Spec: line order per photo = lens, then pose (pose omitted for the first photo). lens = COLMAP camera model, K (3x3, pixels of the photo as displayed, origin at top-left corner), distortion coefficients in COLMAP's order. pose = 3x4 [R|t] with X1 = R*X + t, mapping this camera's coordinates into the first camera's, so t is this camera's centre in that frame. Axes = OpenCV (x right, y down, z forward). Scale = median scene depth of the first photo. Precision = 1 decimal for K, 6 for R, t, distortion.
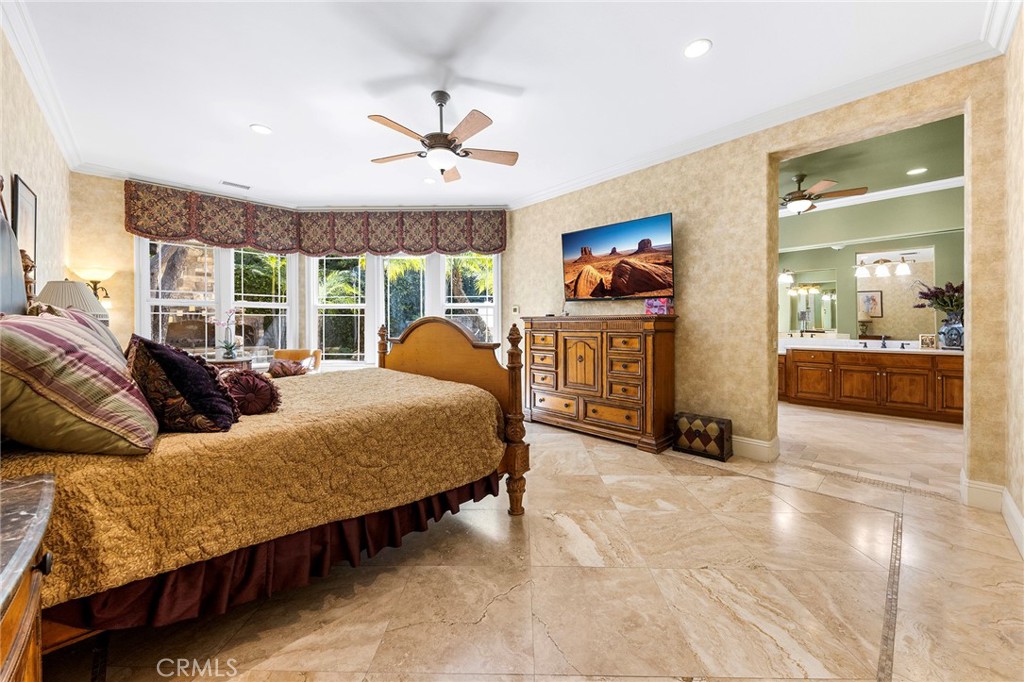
lens RADIAL K [[379.8, 0, 522.8], [0, 379.8, 325.7], [0, 0, 1]] dist [0.013322, -0.004592]
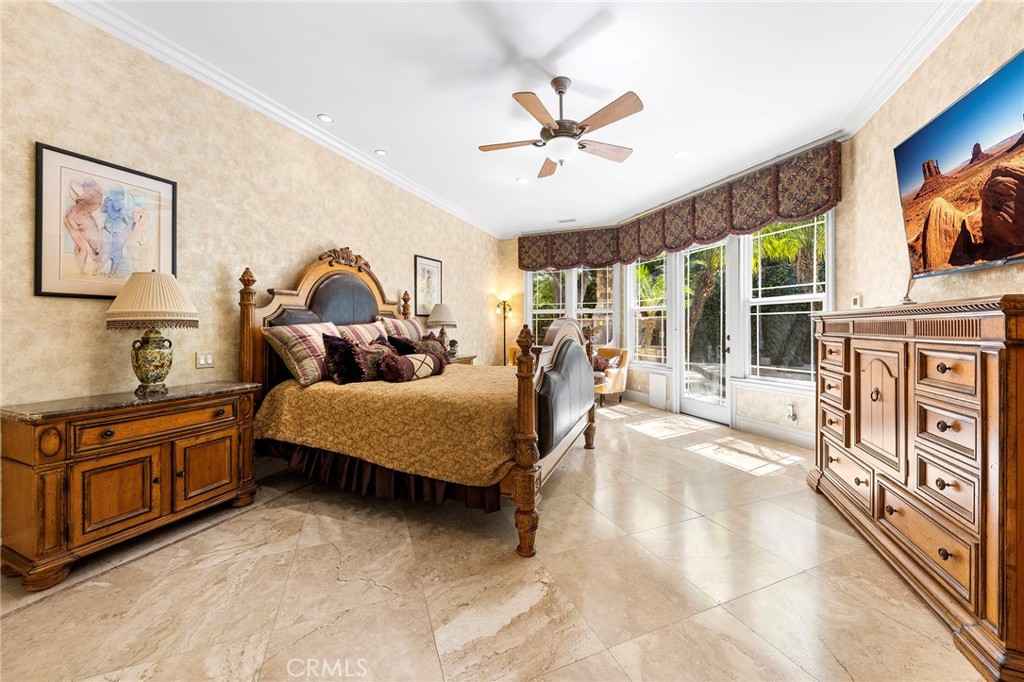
lens RADIAL K [[379.8, 0, 522.8], [0, 379.8, 325.7], [0, 0, 1]] dist [0.013322, -0.004592]
pose [[0.389128, -0.002742, -0.921179, 0.435529], [-0.003648, 0.999983, -0.004518, 0.000464], [0.921176, 0.005118, 0.389112, 0.390380]]
